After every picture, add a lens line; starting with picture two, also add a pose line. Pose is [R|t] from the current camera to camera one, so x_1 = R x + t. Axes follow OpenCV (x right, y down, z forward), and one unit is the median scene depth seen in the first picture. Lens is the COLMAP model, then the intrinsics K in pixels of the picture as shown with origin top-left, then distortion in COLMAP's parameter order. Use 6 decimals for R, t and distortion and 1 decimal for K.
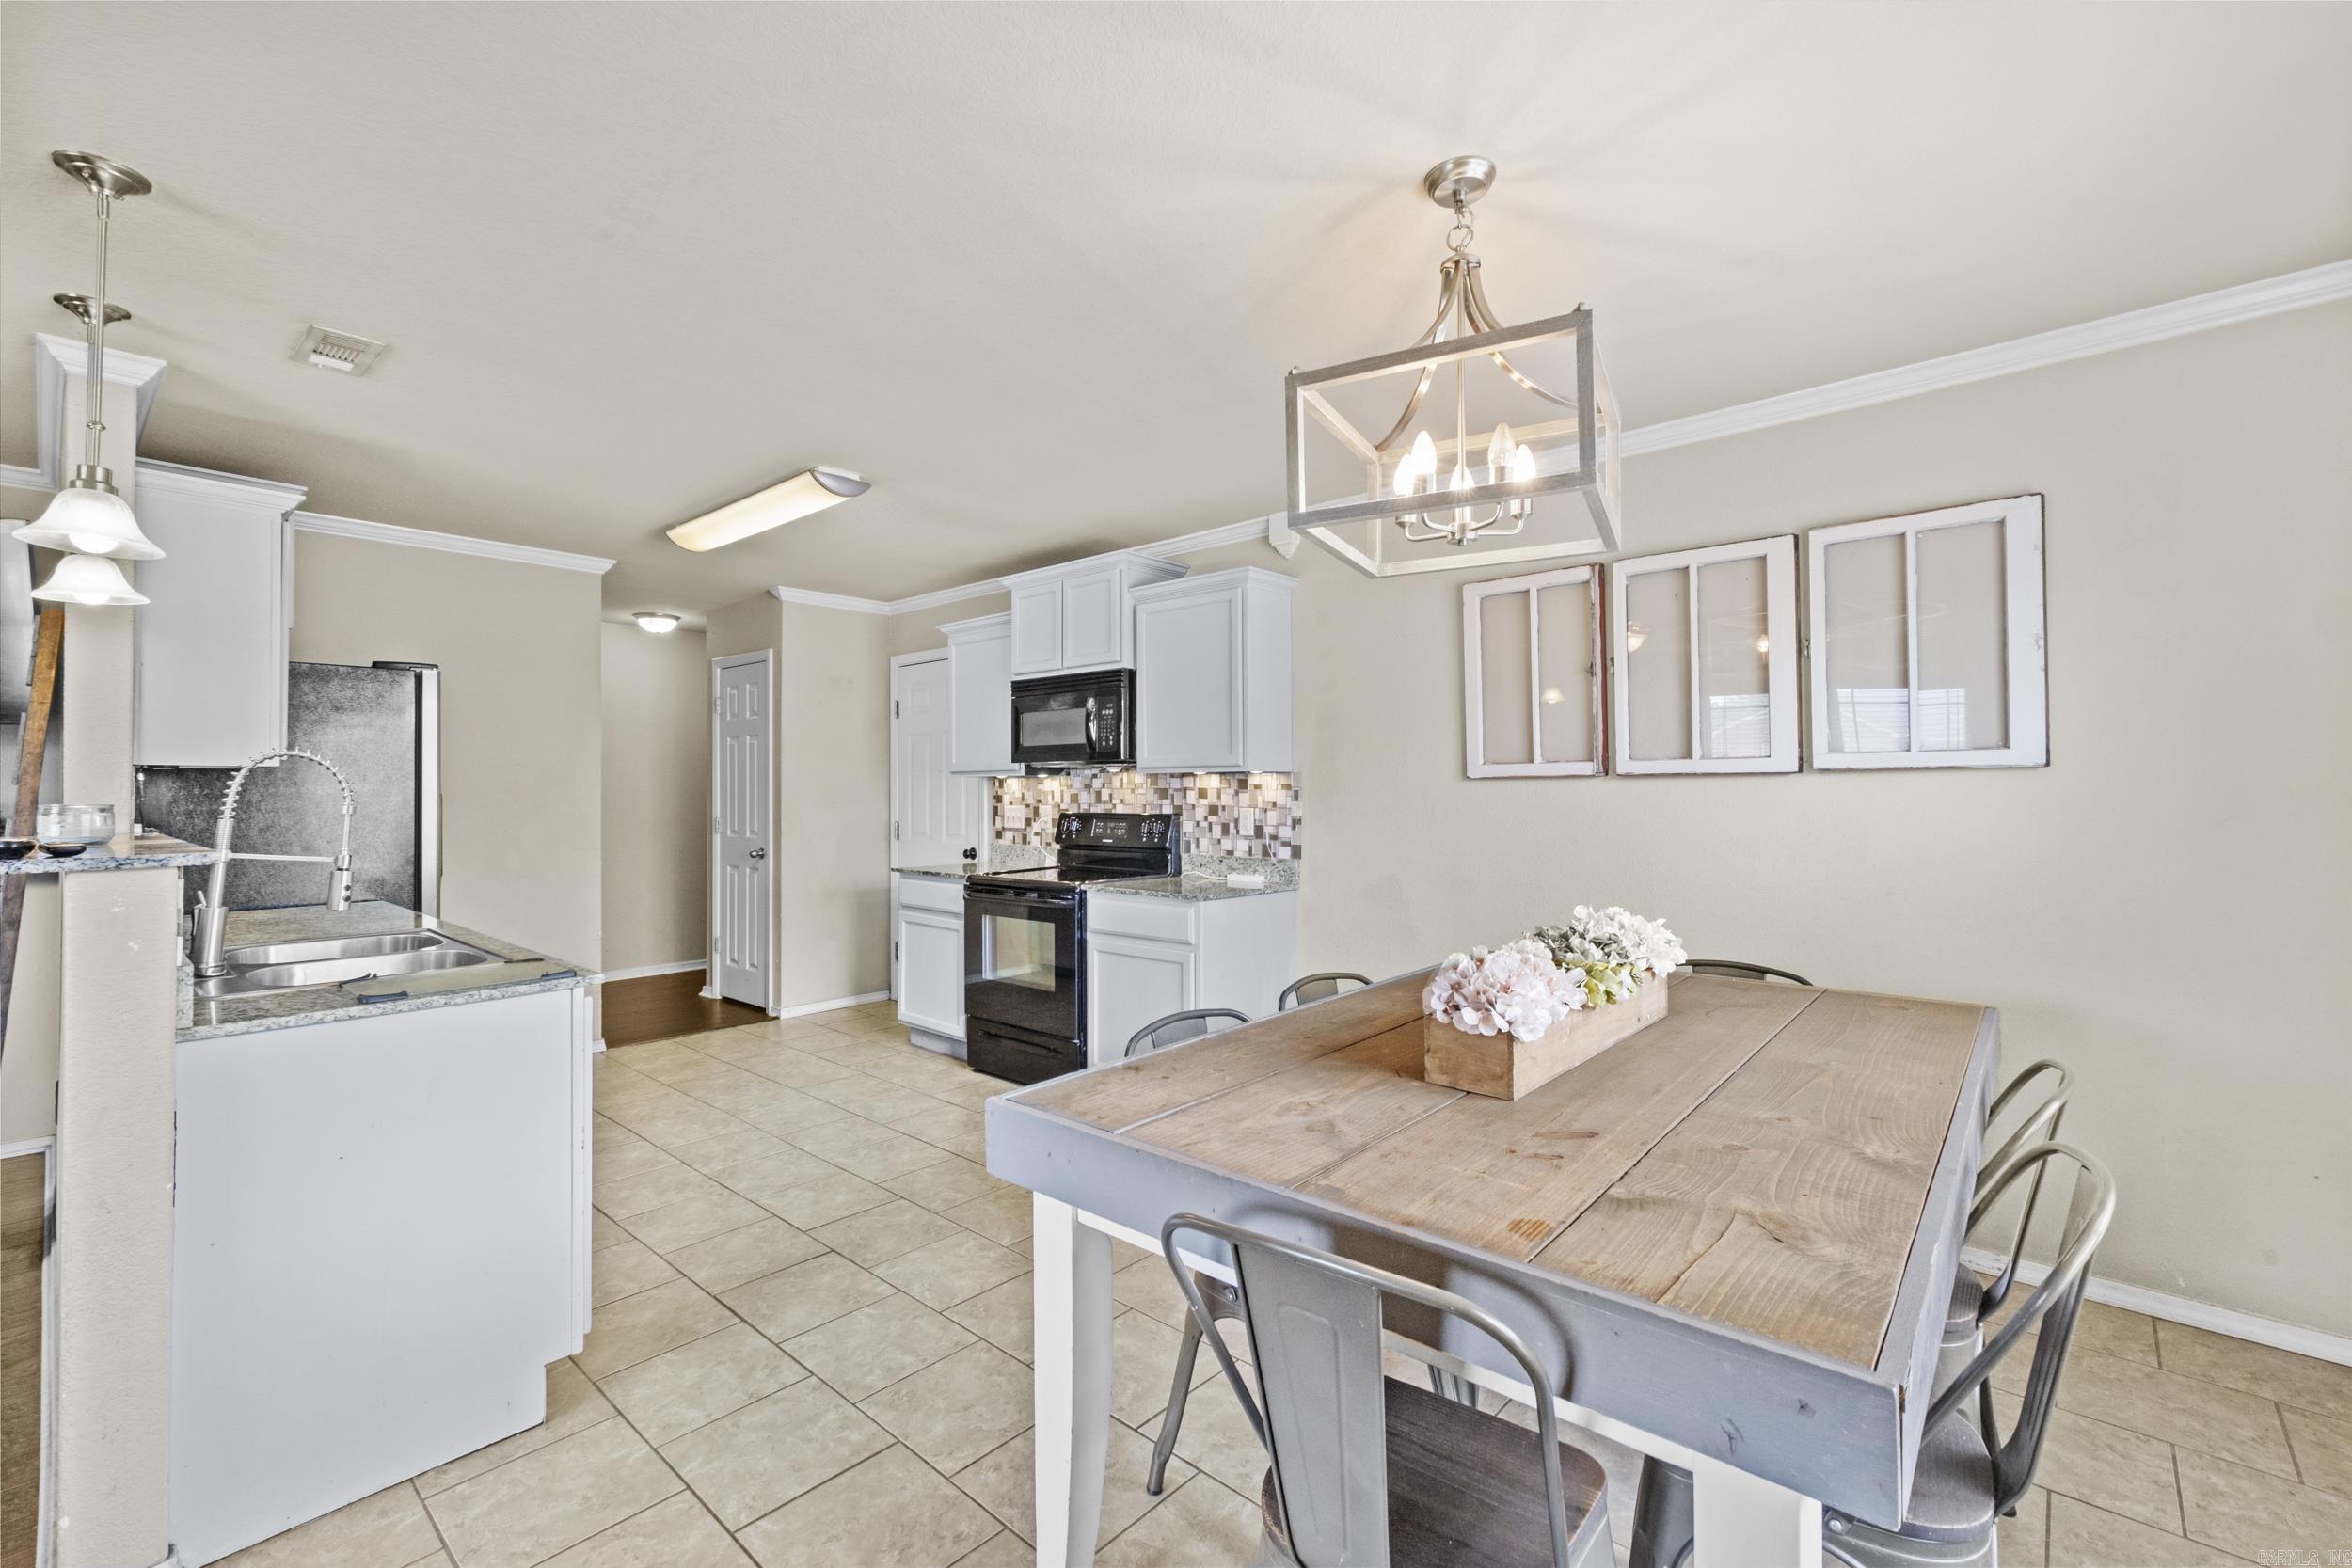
lens RADIAL K [[1001.4, 0, 1161.5], [0, 1001.4, 777.7], [0, 0, 1]] dist [0.004222, 0.001135]
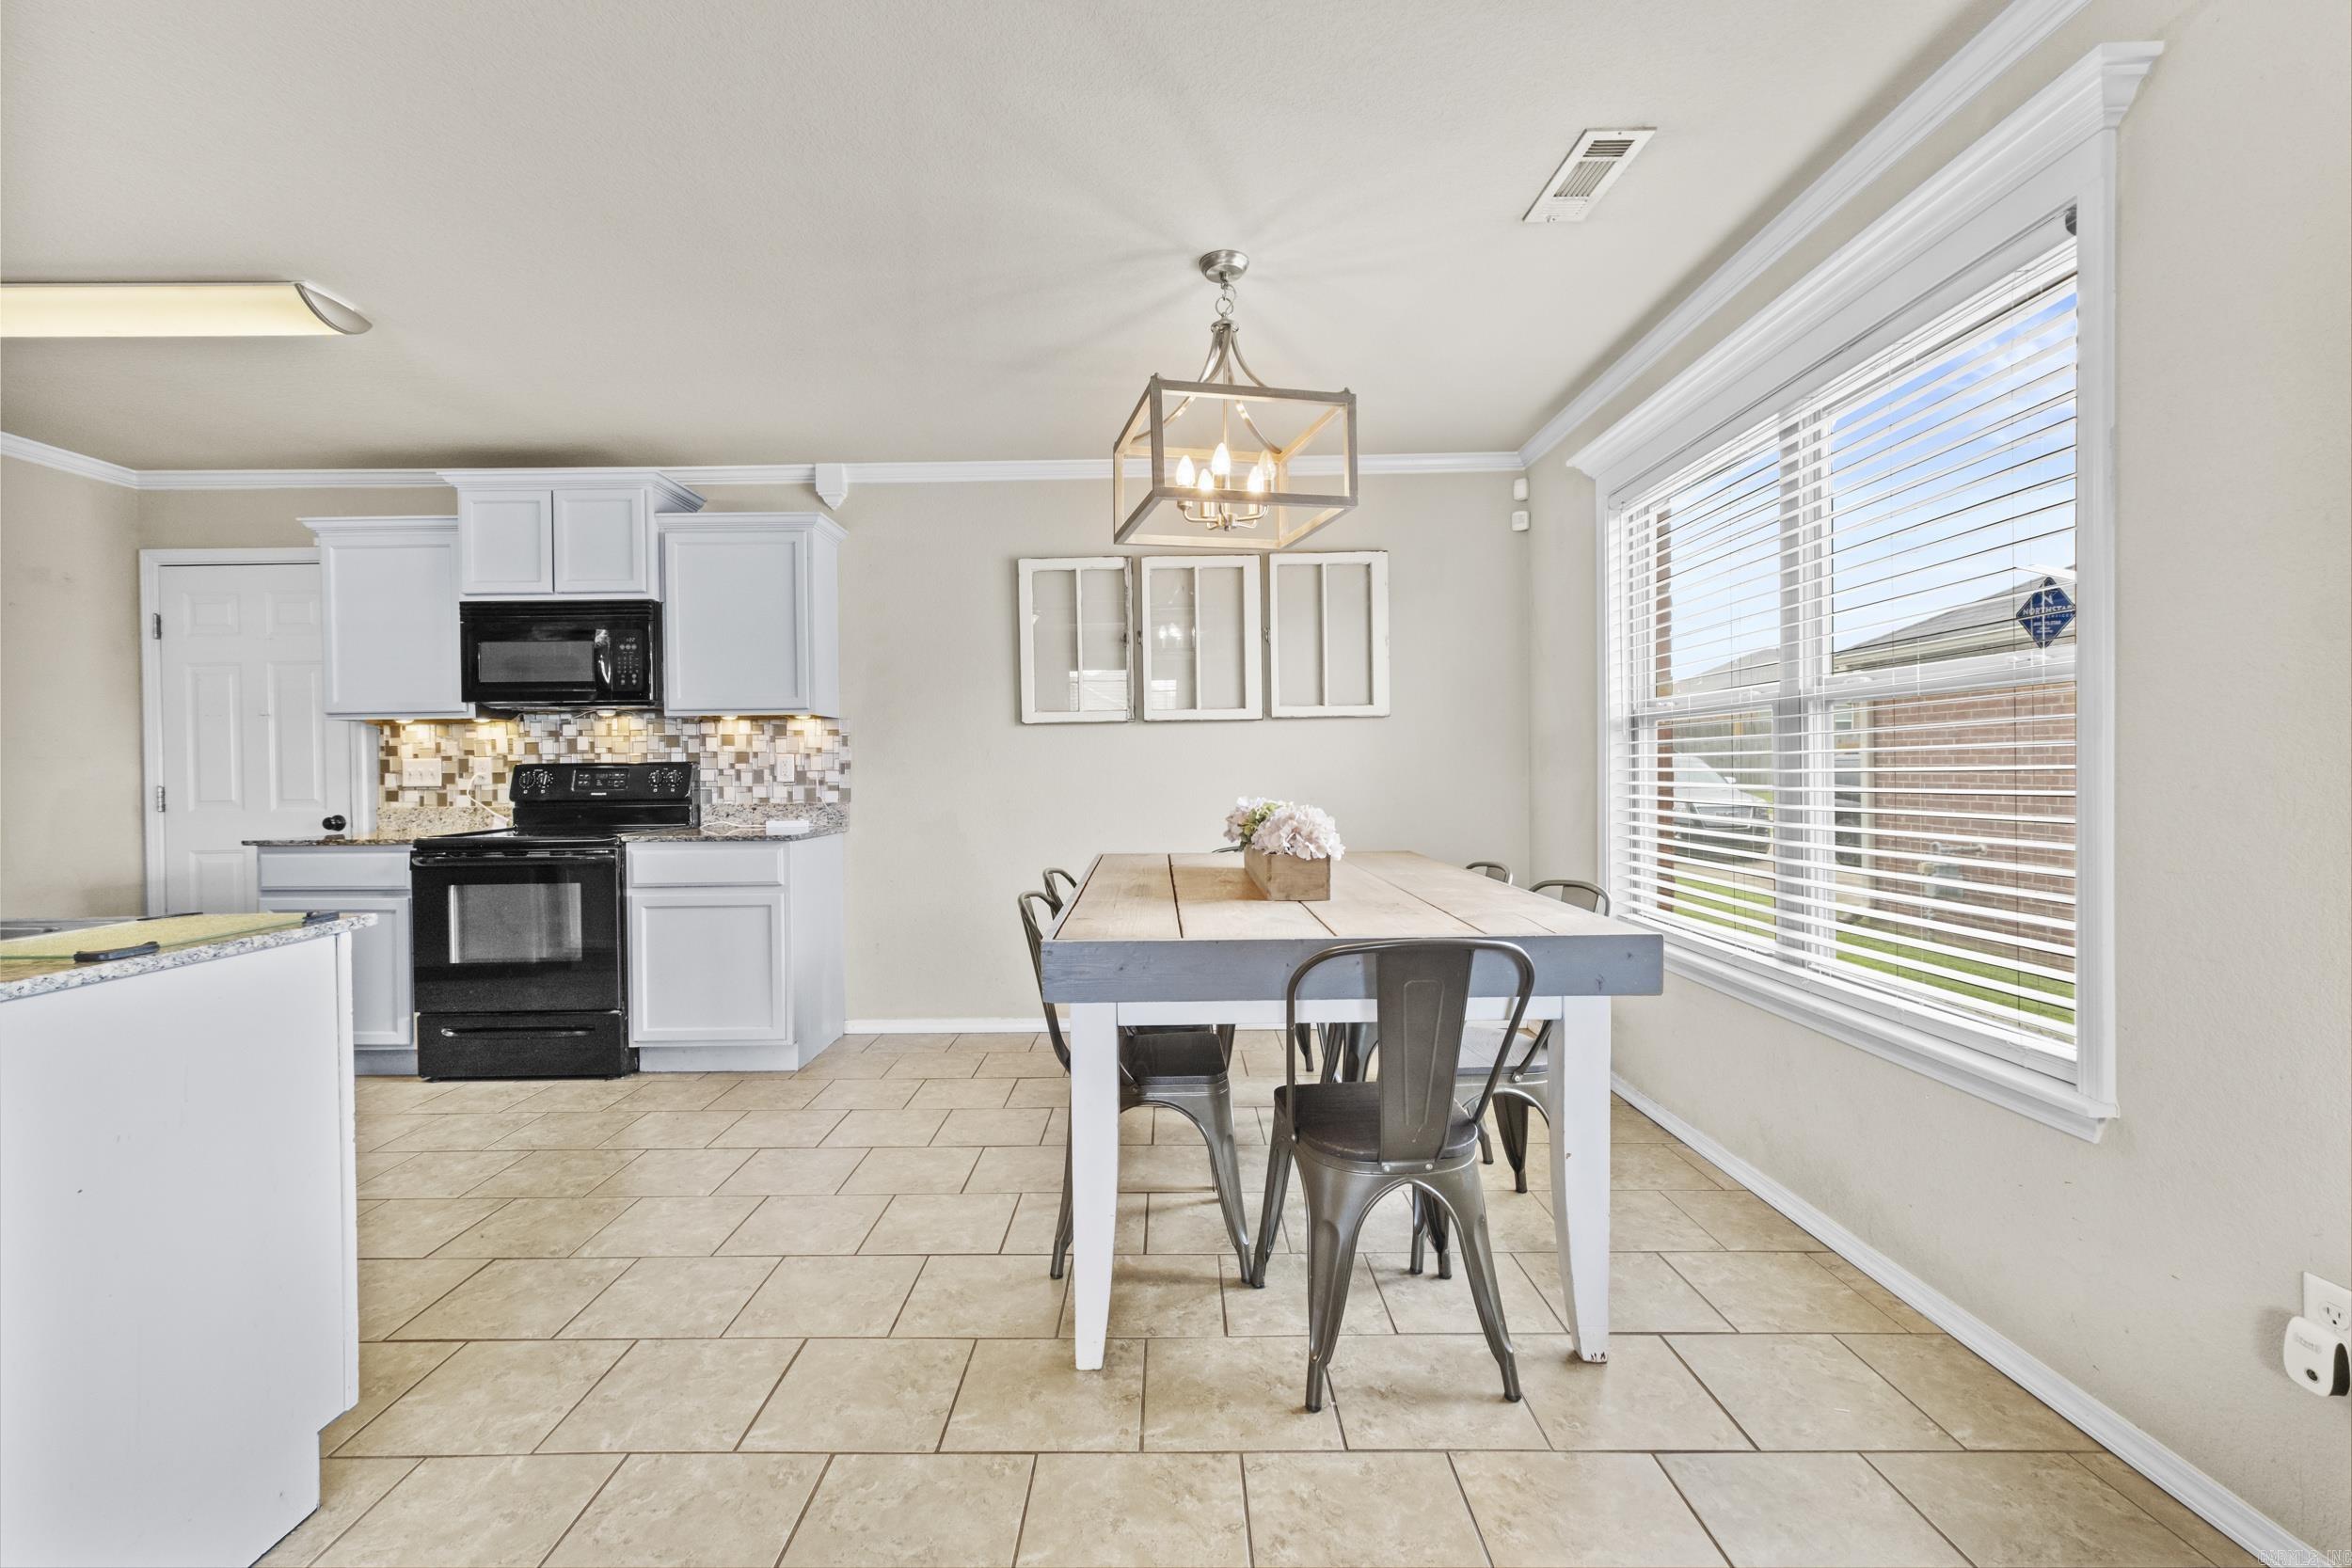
lens RADIAL K [[1001.4, 0, 1161.5], [0, 1001.4, 777.7], [0, 0, 1]] dist [0.004222, 0.001135]
pose [[0.744545, -0.010468, 0.667490, -0.299634], [0.000505, 0.999886, 0.015118, 0.038612], [-0.667572, -0.010919, 0.744465, 0.009603]]
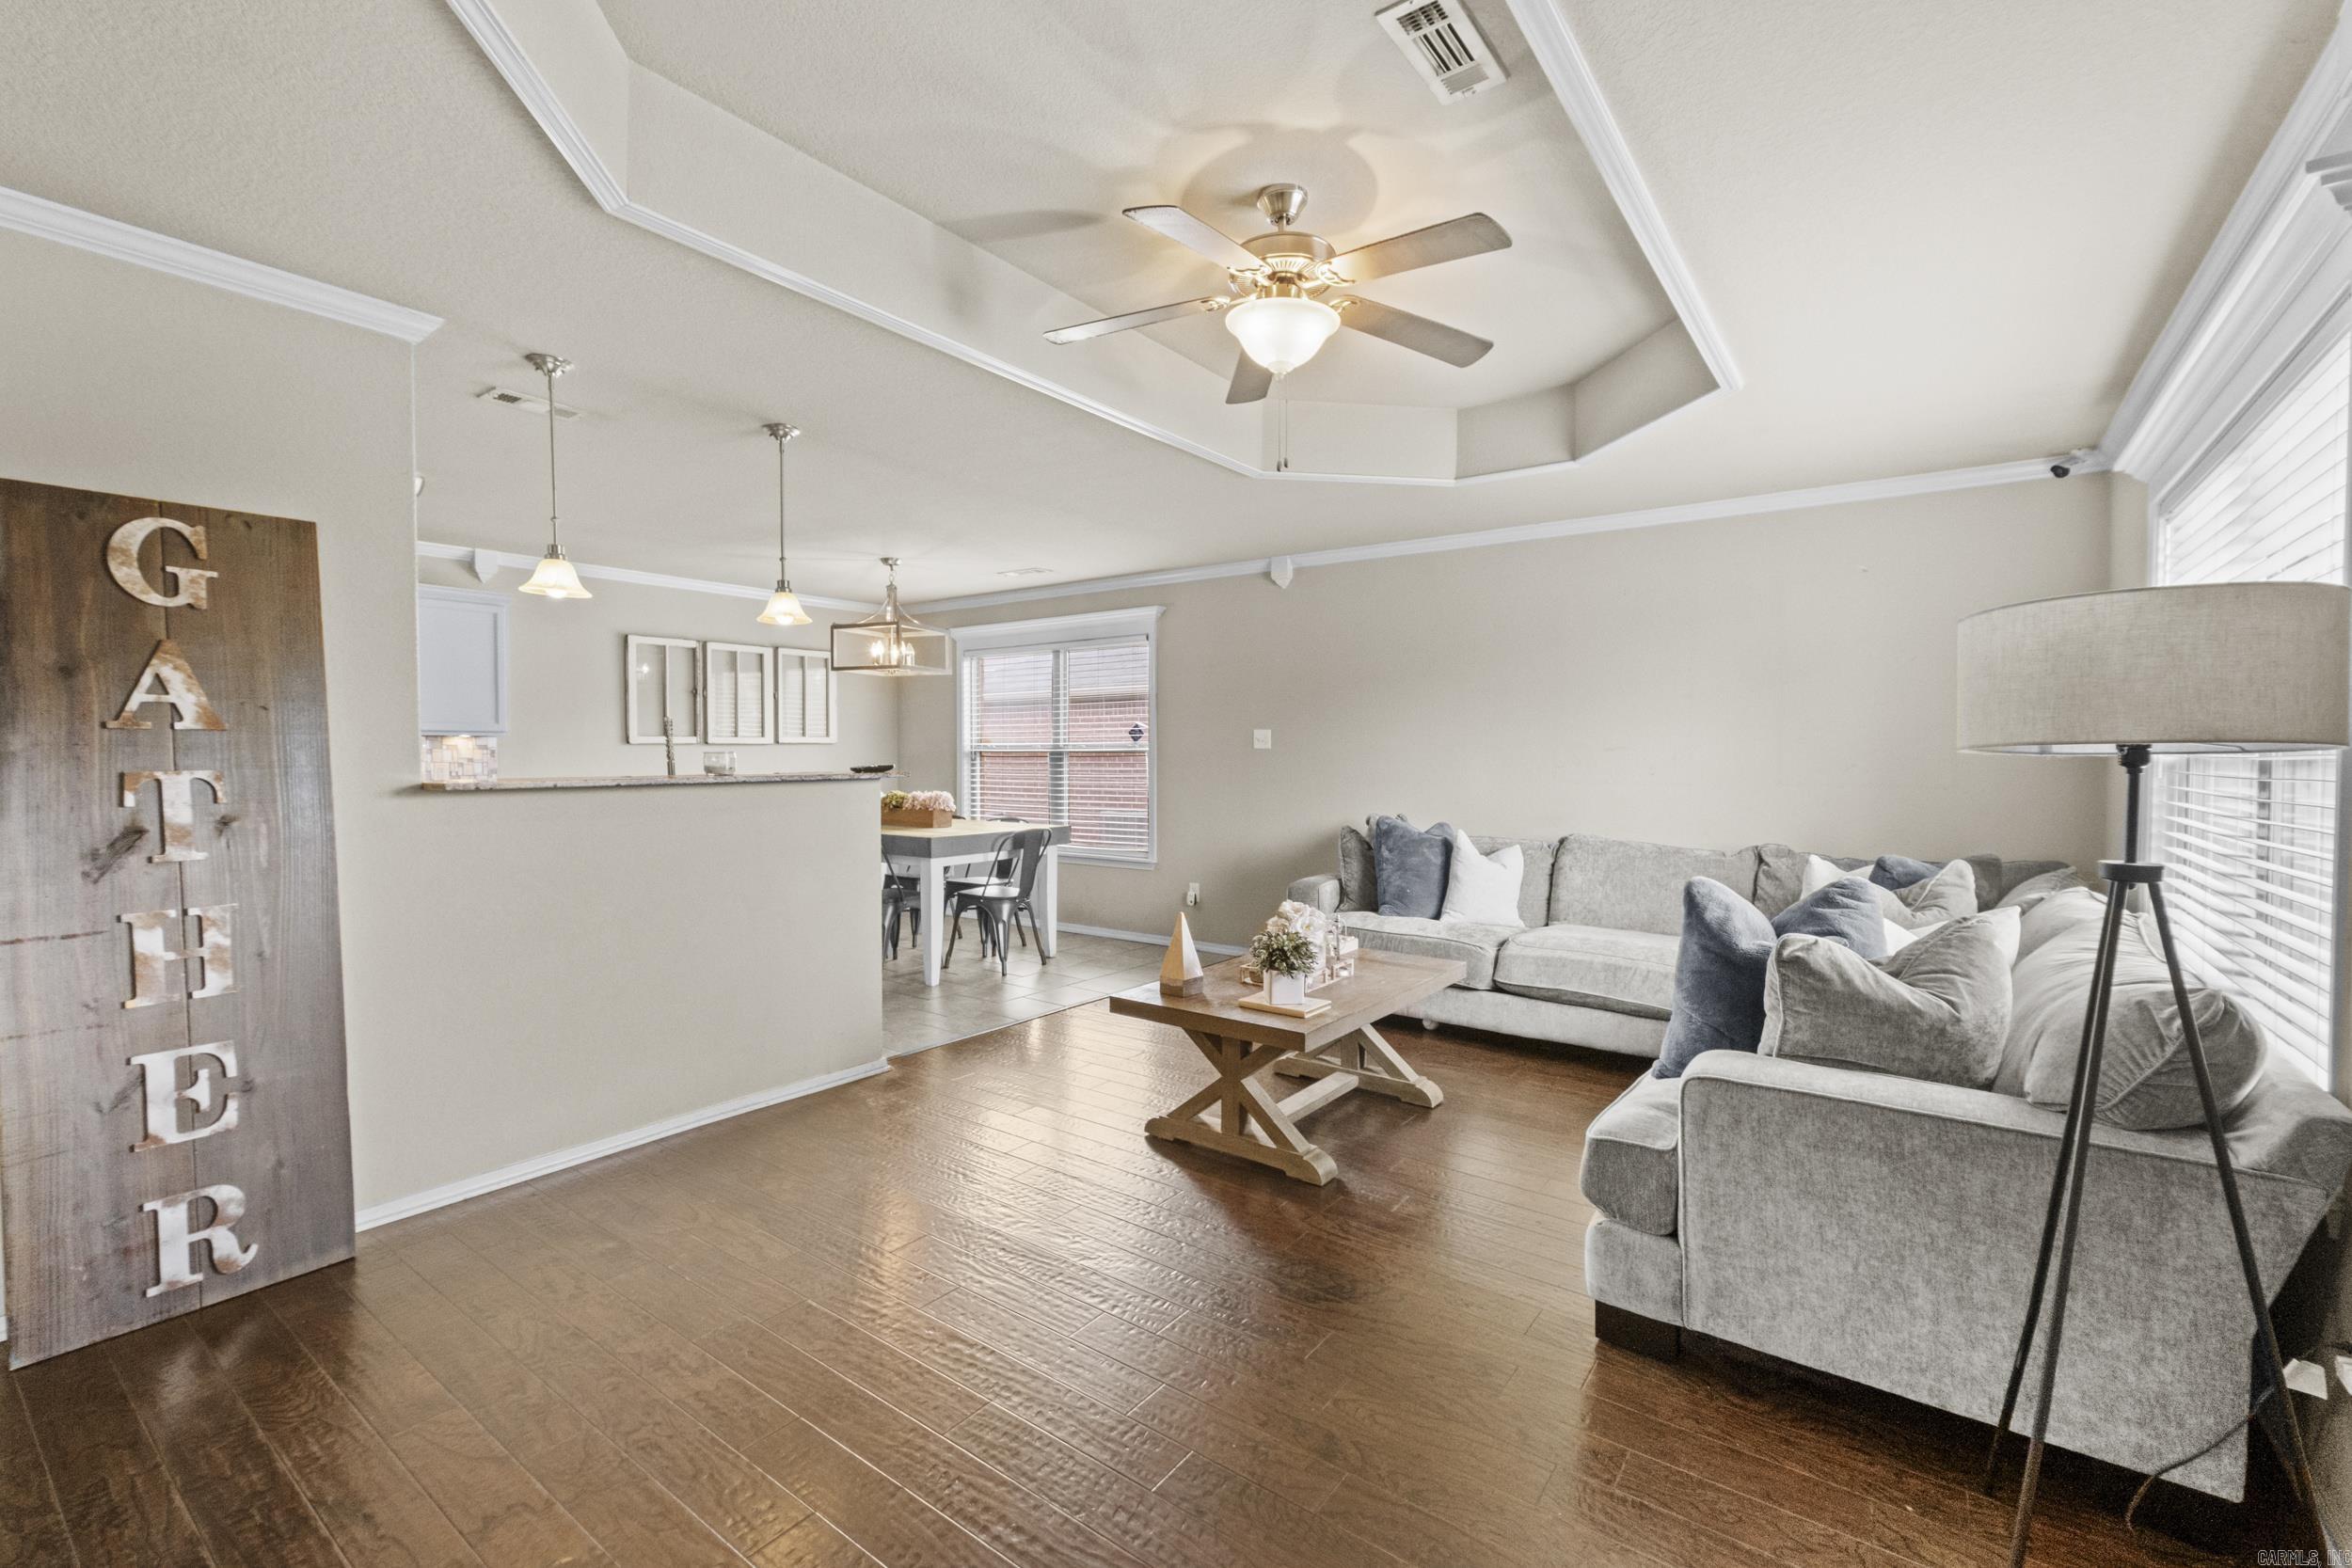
lens RADIAL K [[1014.8, 0, 1163.6], [0, 1014.8, 780.6], [0, 0, 1]] dist [0.003287, 0.000542]
pose [[-0.095025, -0.023113, 0.995207, -1.319850], [-0.012155, 0.999683, 0.022056, 0.012431], [-0.995401, -0.010001, -0.095275, 0.186135]]
